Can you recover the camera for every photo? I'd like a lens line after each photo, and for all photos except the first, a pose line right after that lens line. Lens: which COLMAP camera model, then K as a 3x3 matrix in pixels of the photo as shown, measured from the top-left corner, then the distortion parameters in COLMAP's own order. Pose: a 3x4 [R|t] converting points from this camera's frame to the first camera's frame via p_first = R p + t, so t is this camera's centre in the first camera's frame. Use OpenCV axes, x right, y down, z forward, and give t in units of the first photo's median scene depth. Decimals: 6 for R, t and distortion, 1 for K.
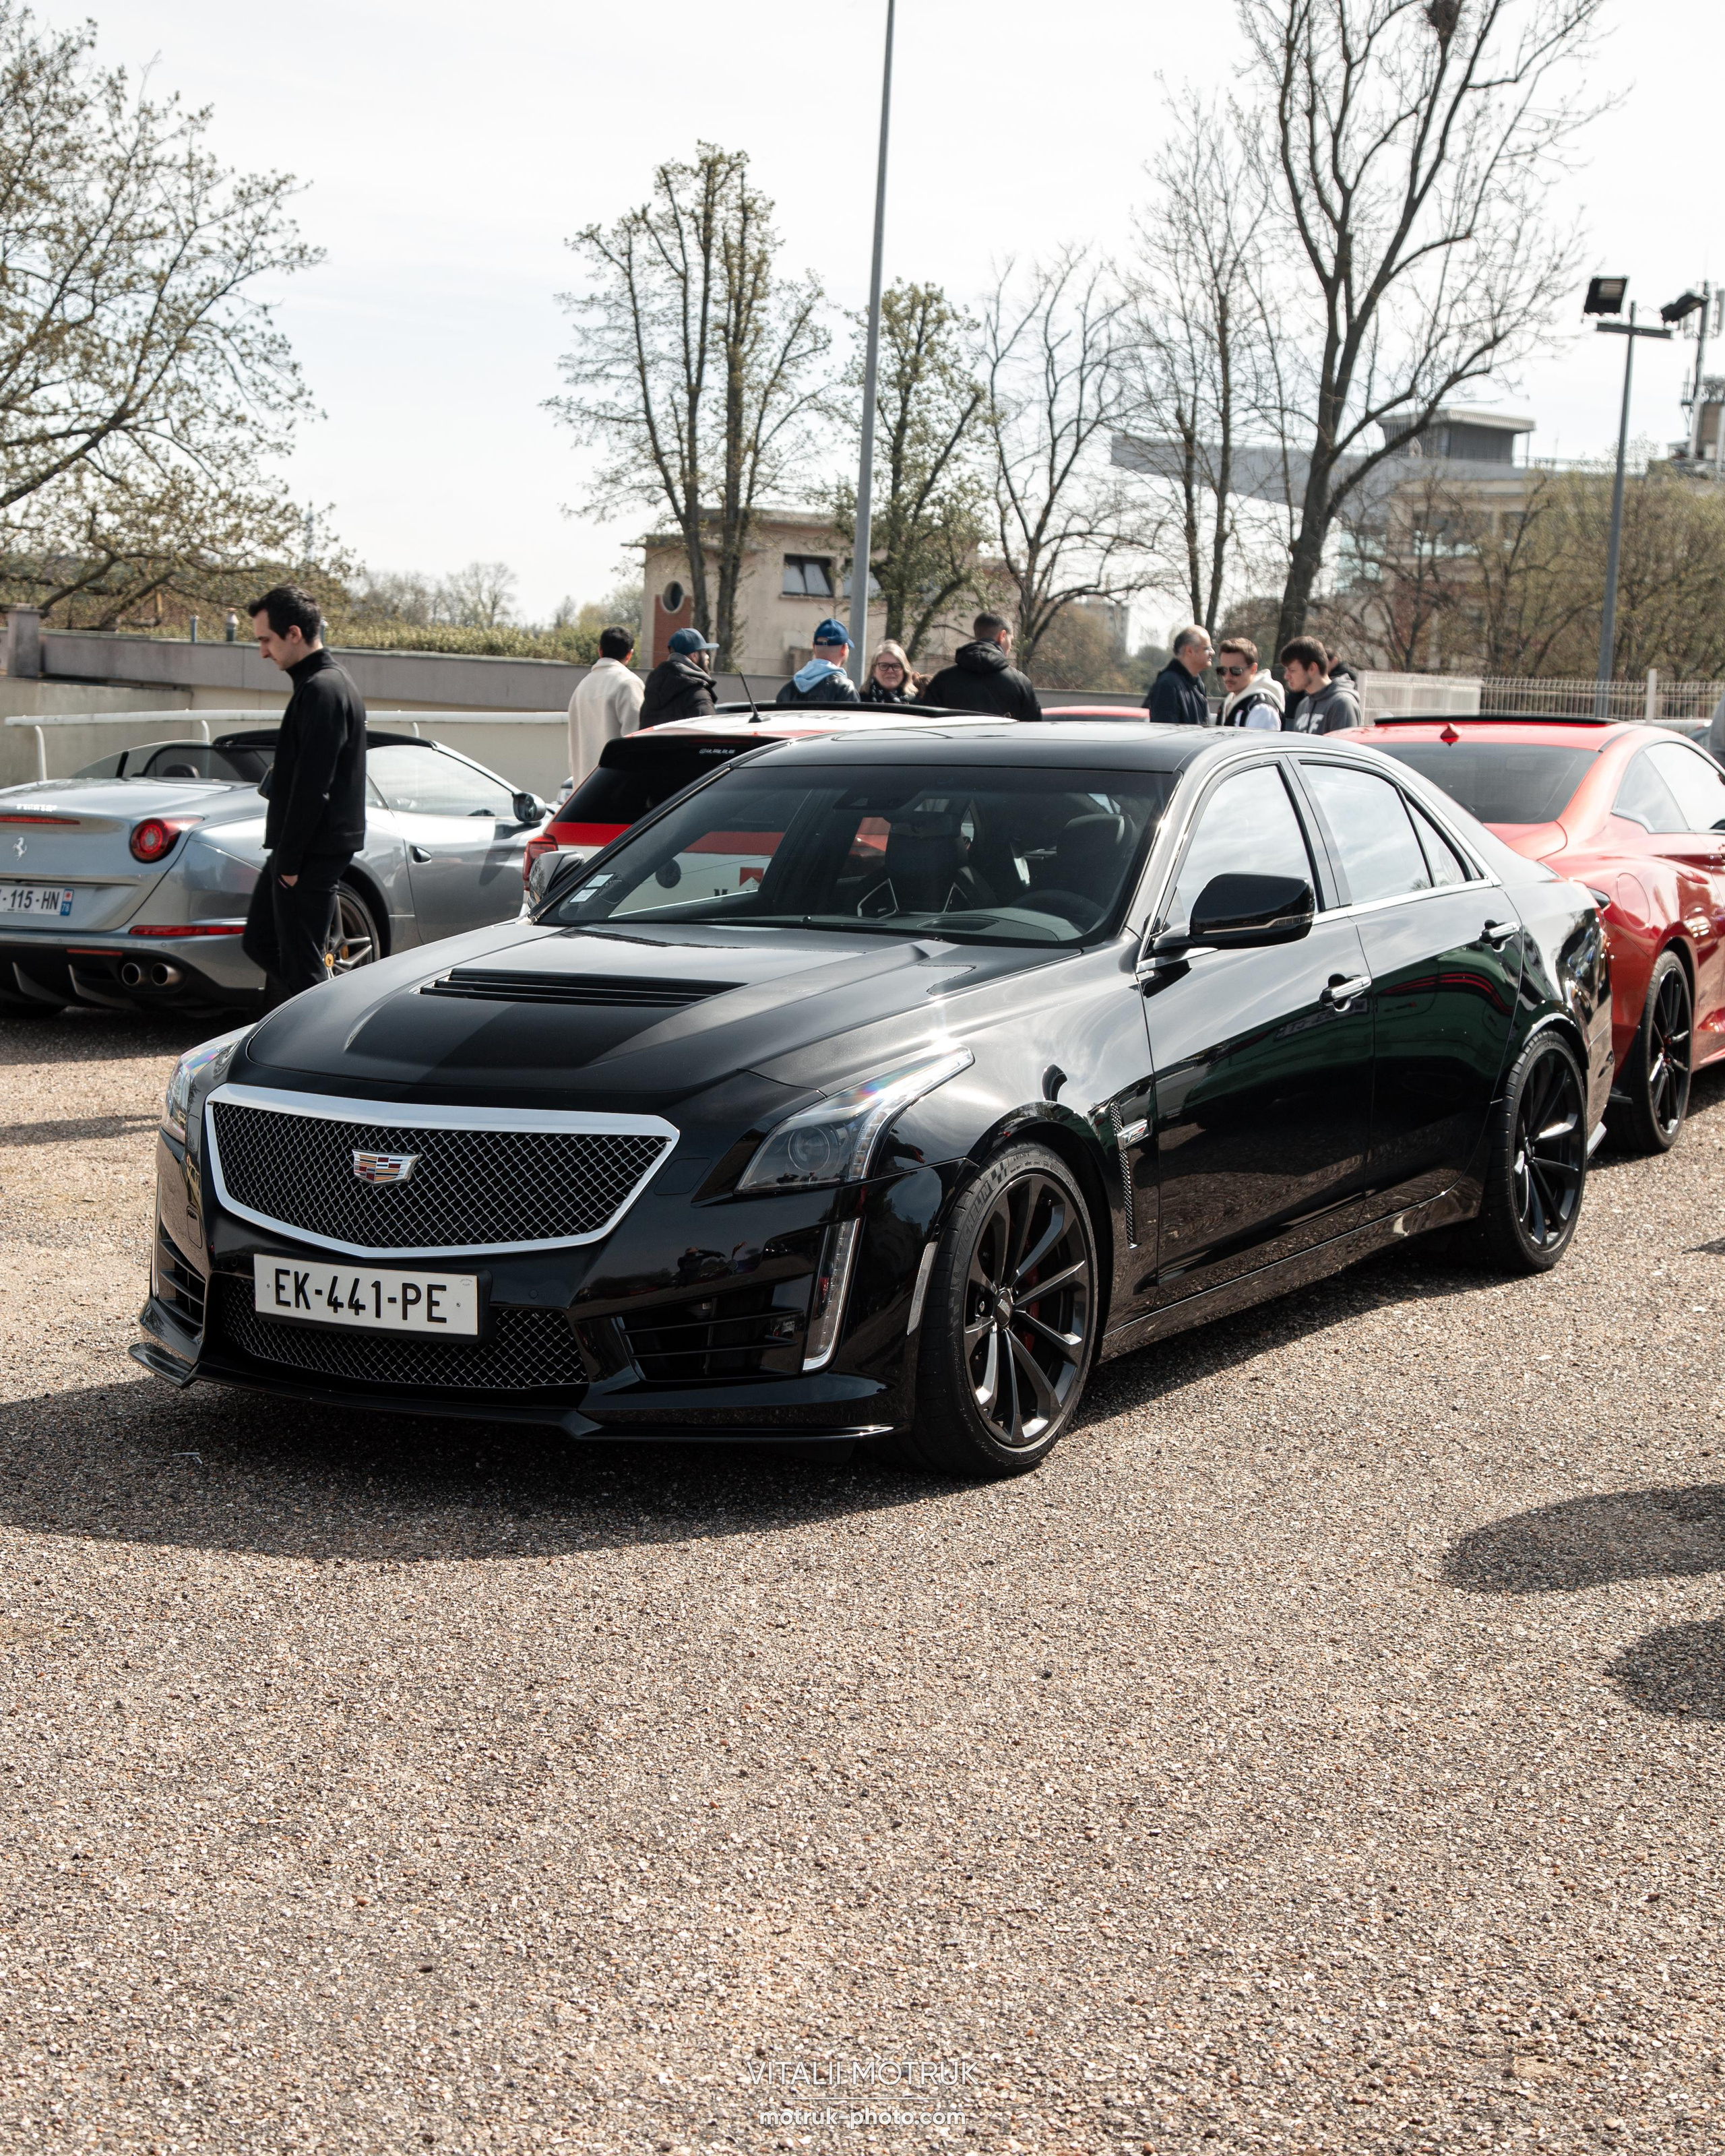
lens RADIAL K [[3407.4, 0, 800.0], [0, 3407.4, 1119.4], [0, 0, 1]] dist [0.121388, -0.097508]
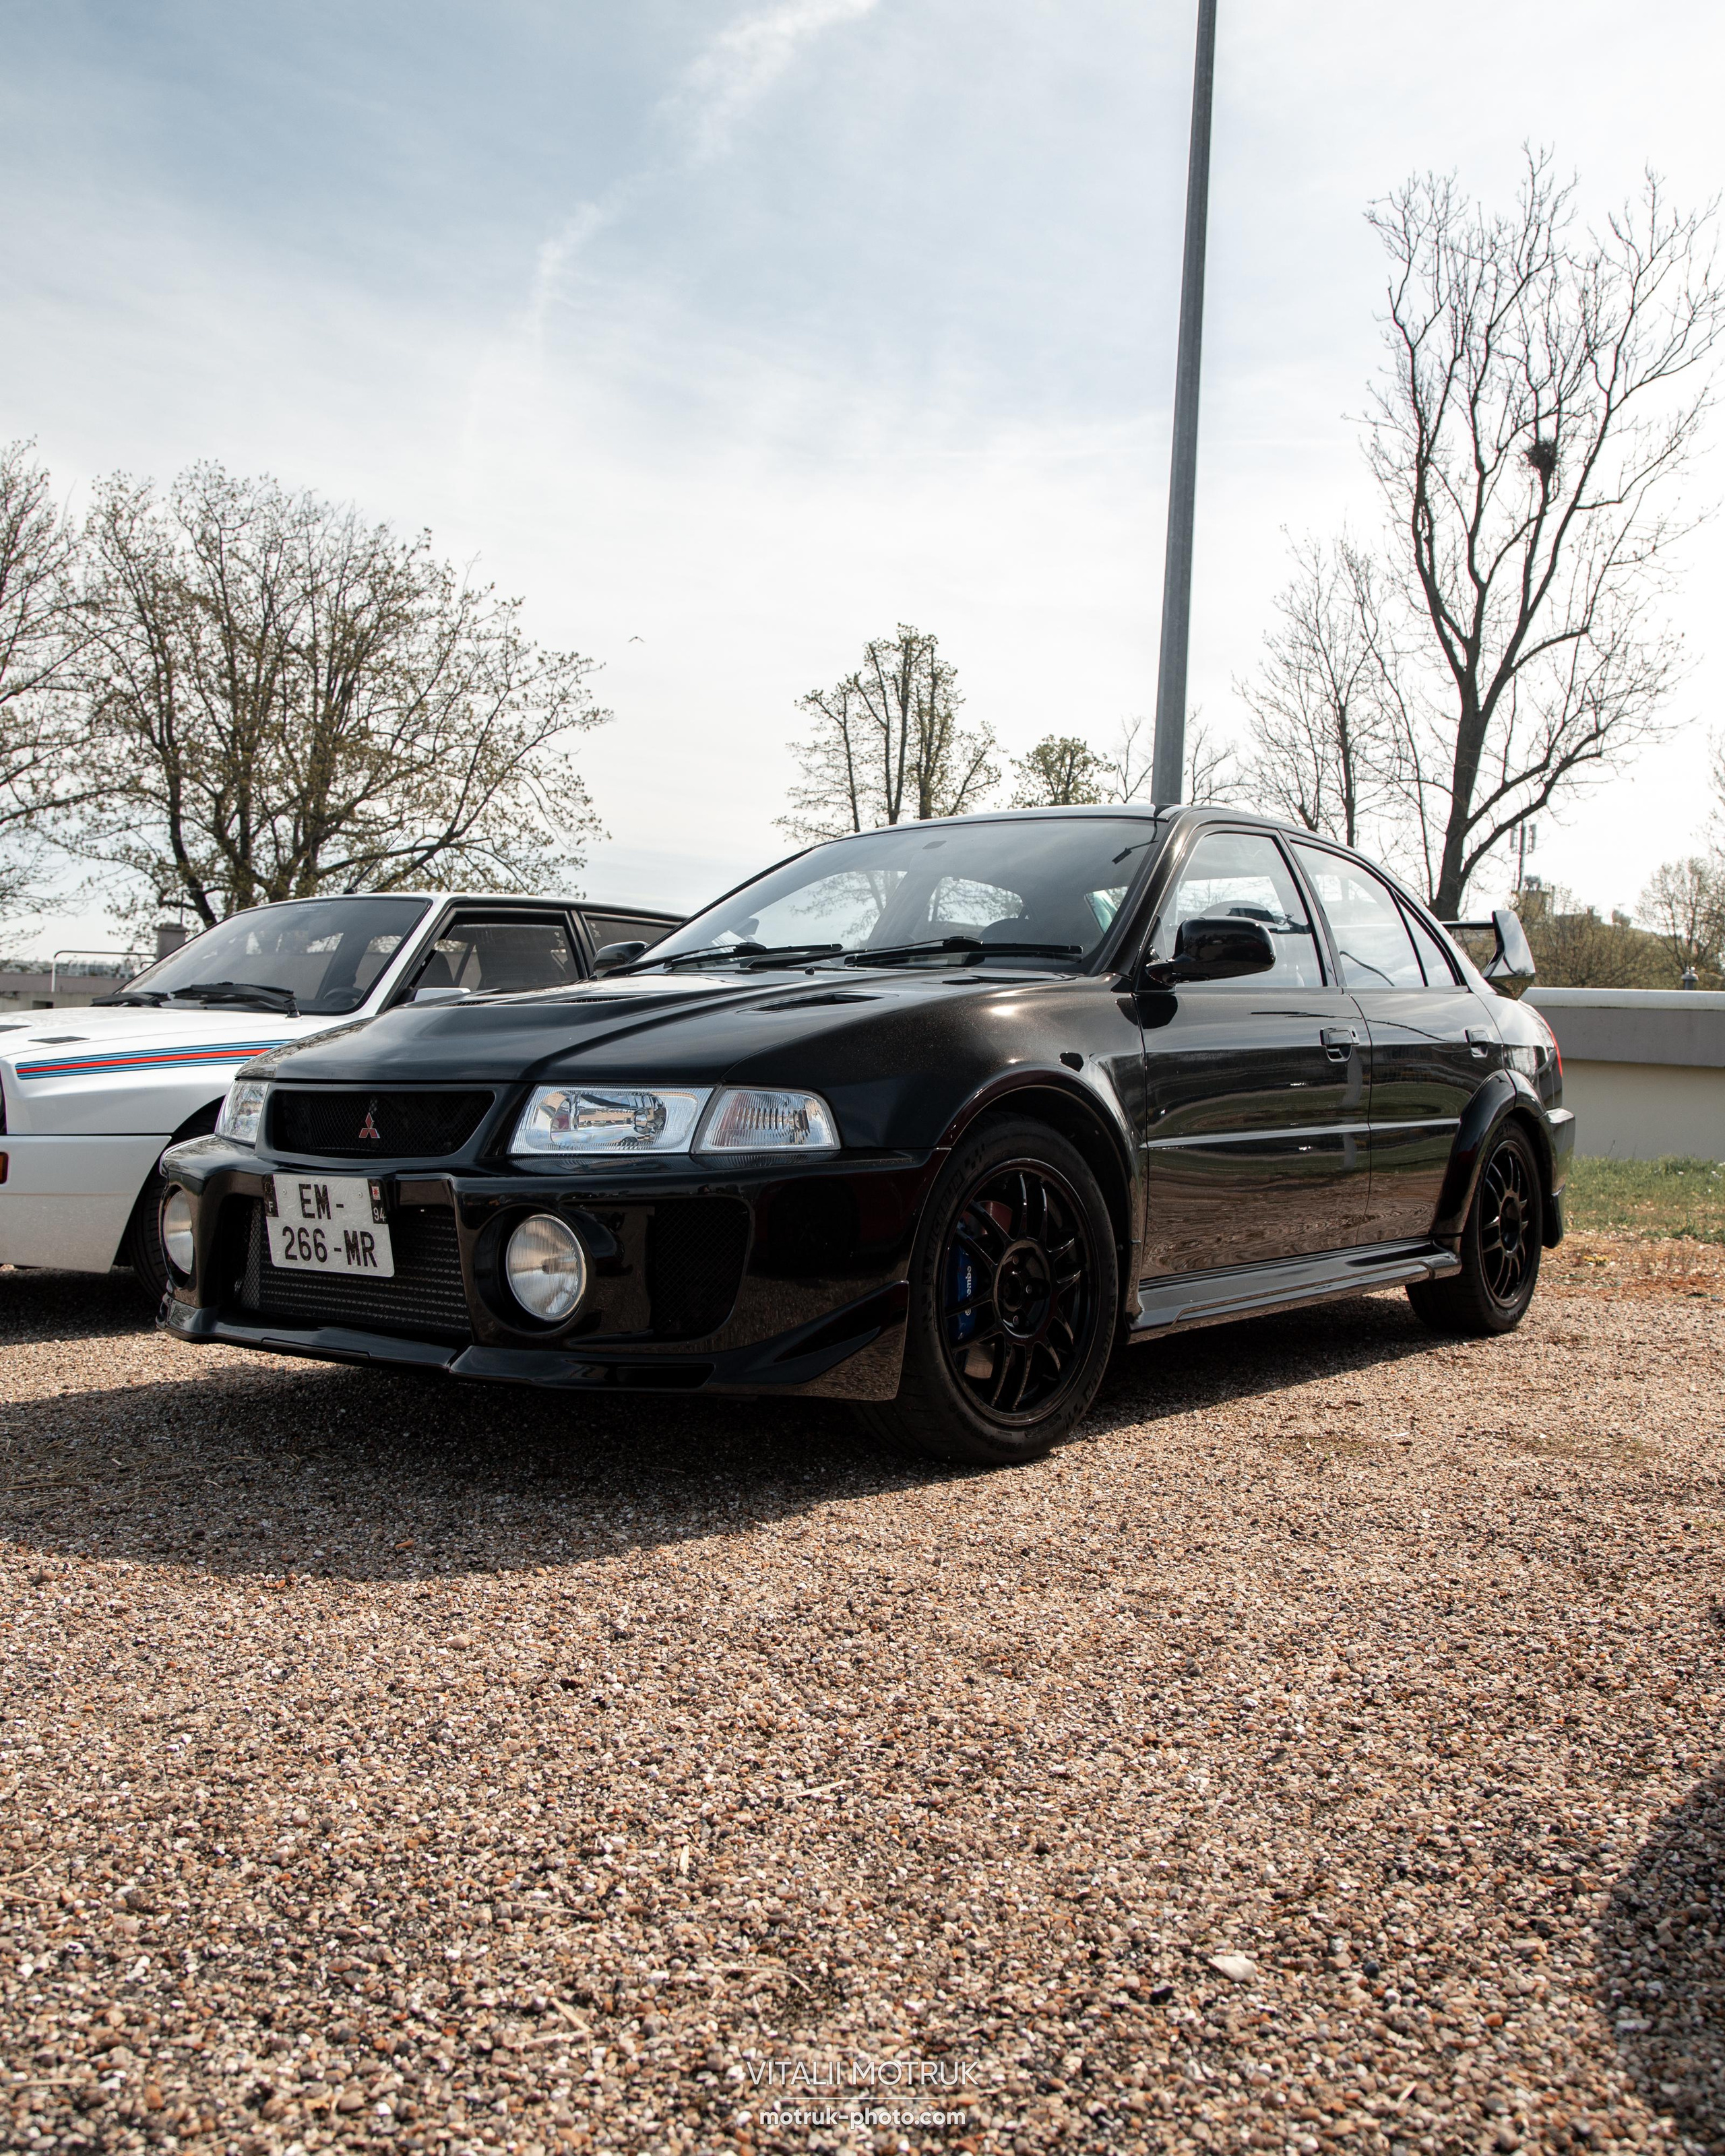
lens RADIAL K [[1879.0, 0, 862.5], [0, 1879.0, 1078.0], [0, 0, 1]] dist [-0.111871, 0.111822]
pose [[0.998814, 0.003171, -0.048592, -0.008350], [-0.009160, 0.992300, -0.123519, -0.028661], [0.047826, 0.123818, 0.991152, 0.322096]]
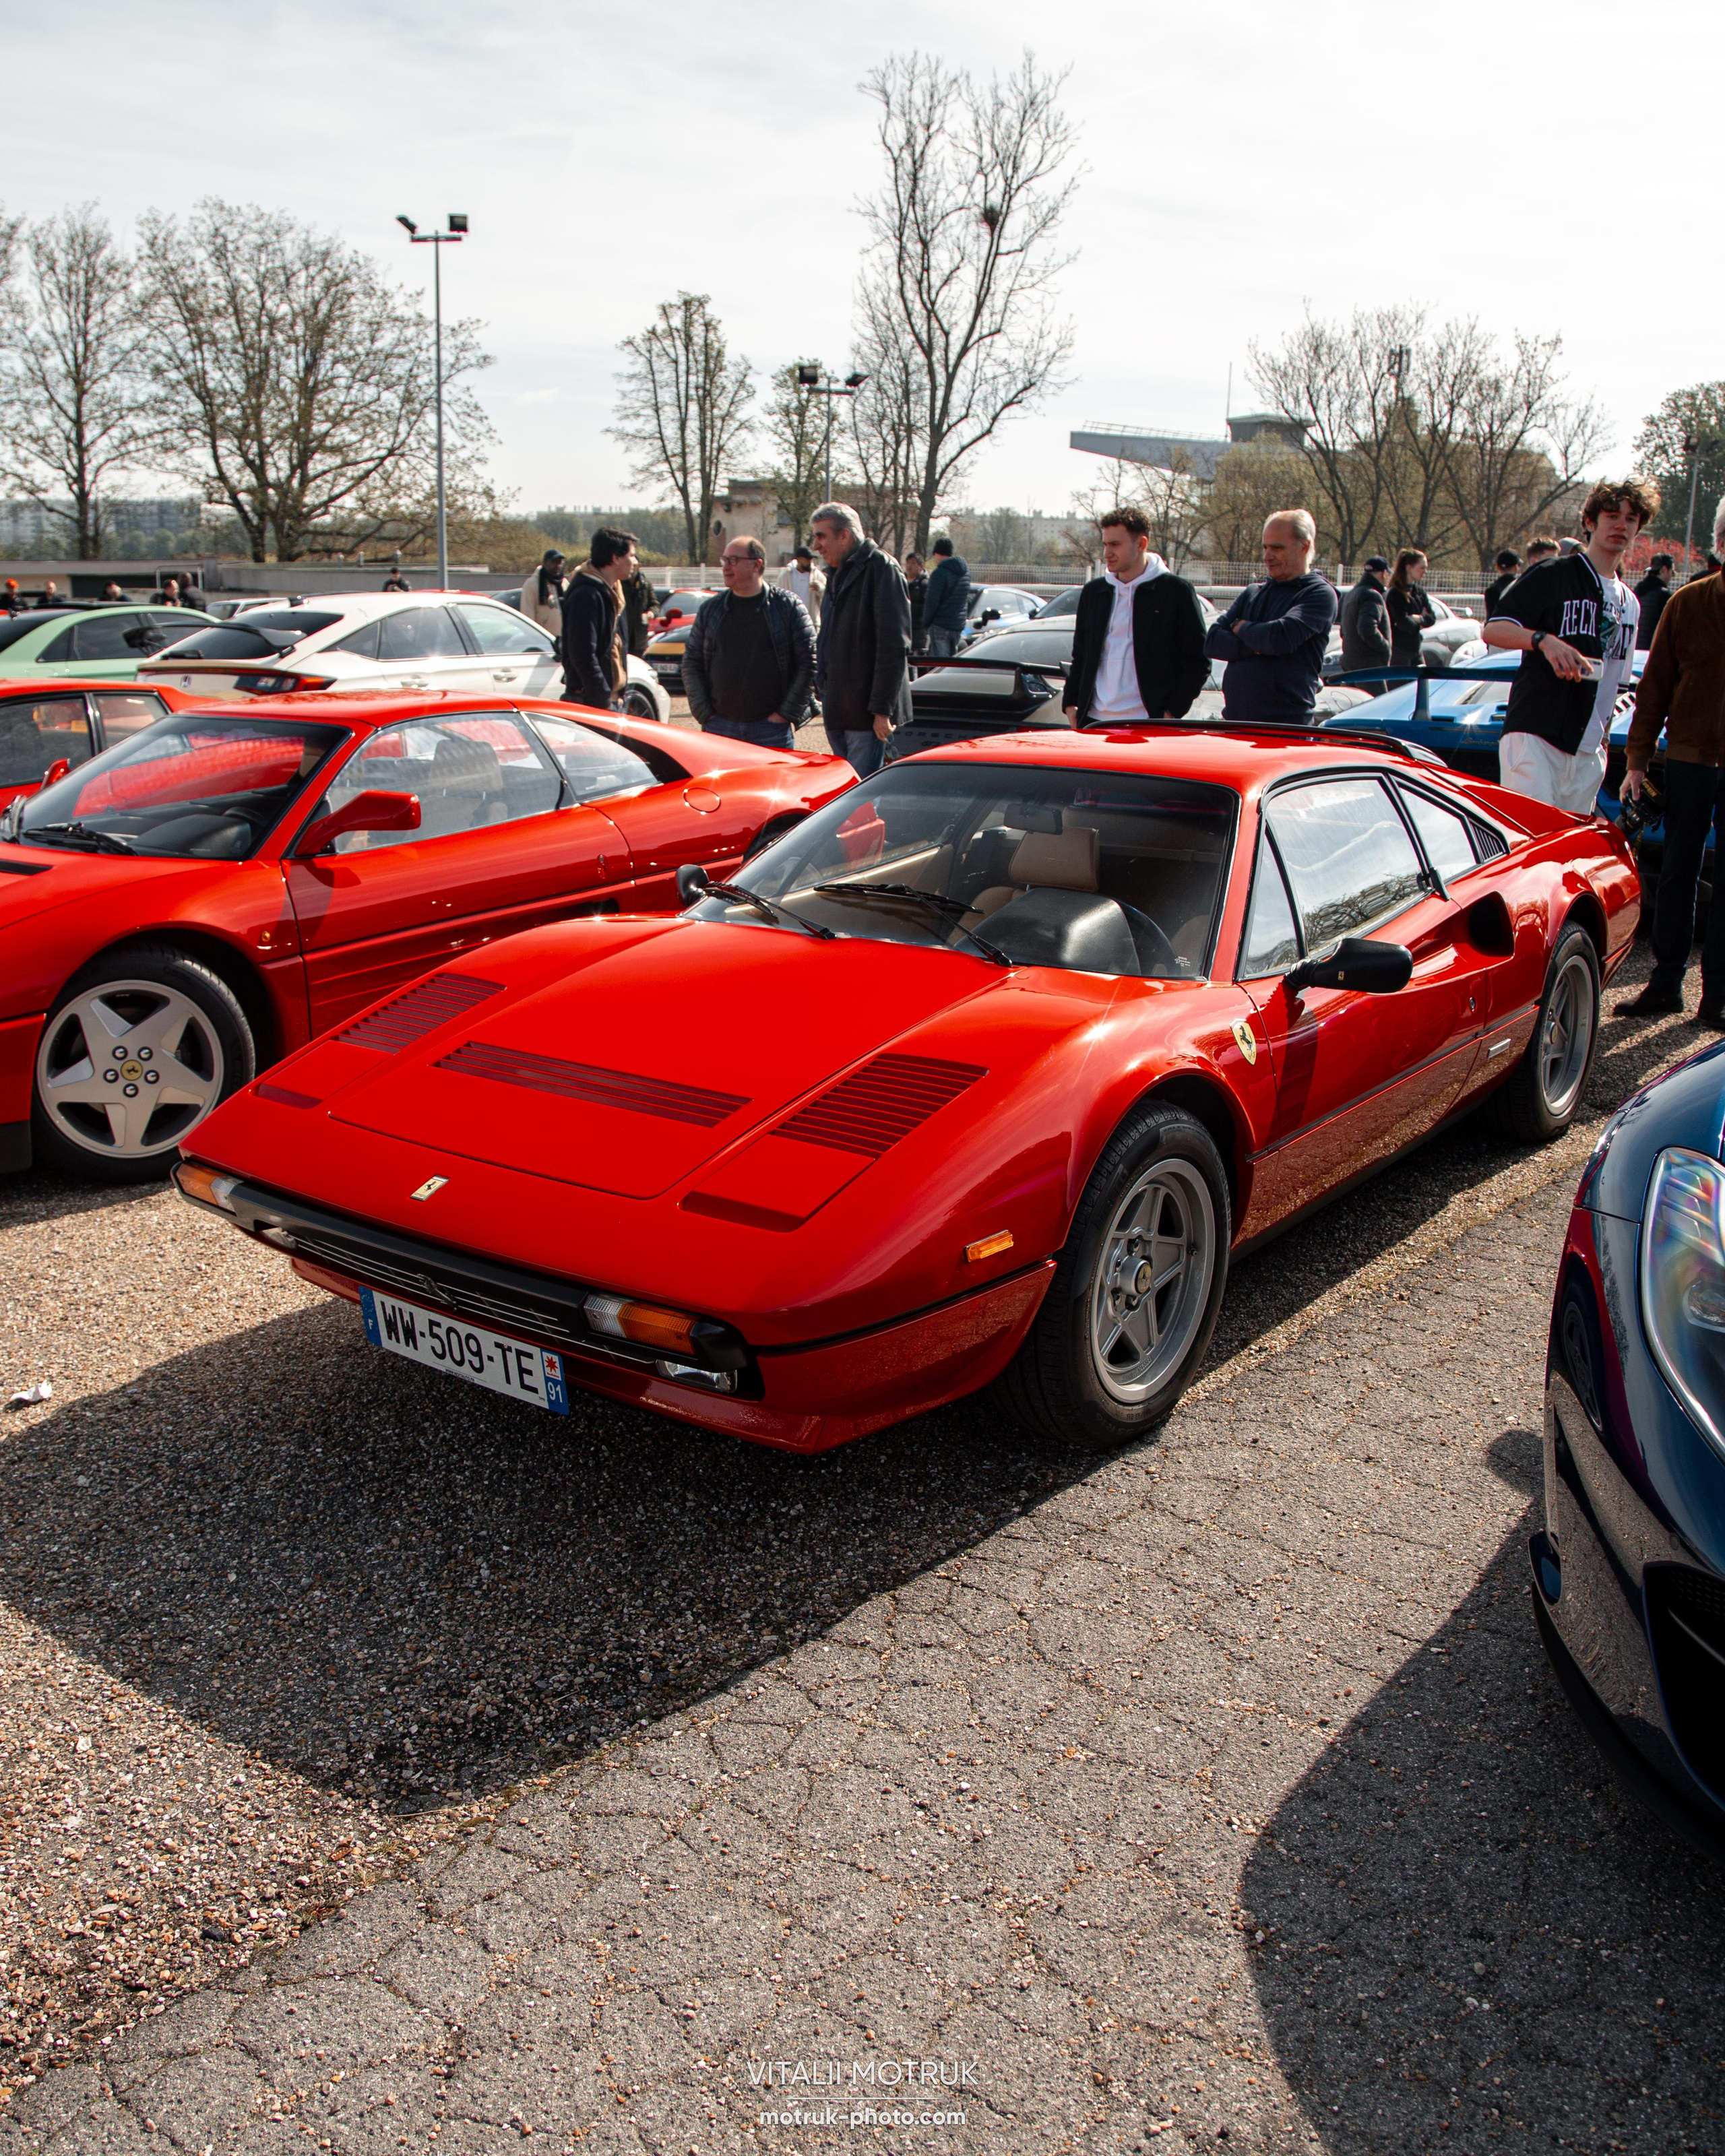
lens RADIAL K [[1876.1, 0, 862.5], [0, 1876.1, 1078.0], [0, 0, 1]] dist [-0.153824, 0.138006]
pose [[0.995370, 0.001627, -0.096105, 0.167955], [0.011726, 0.990332, 0.138218, 0.008644], [0.095401, -0.138705, 0.985728, -0.050293]]
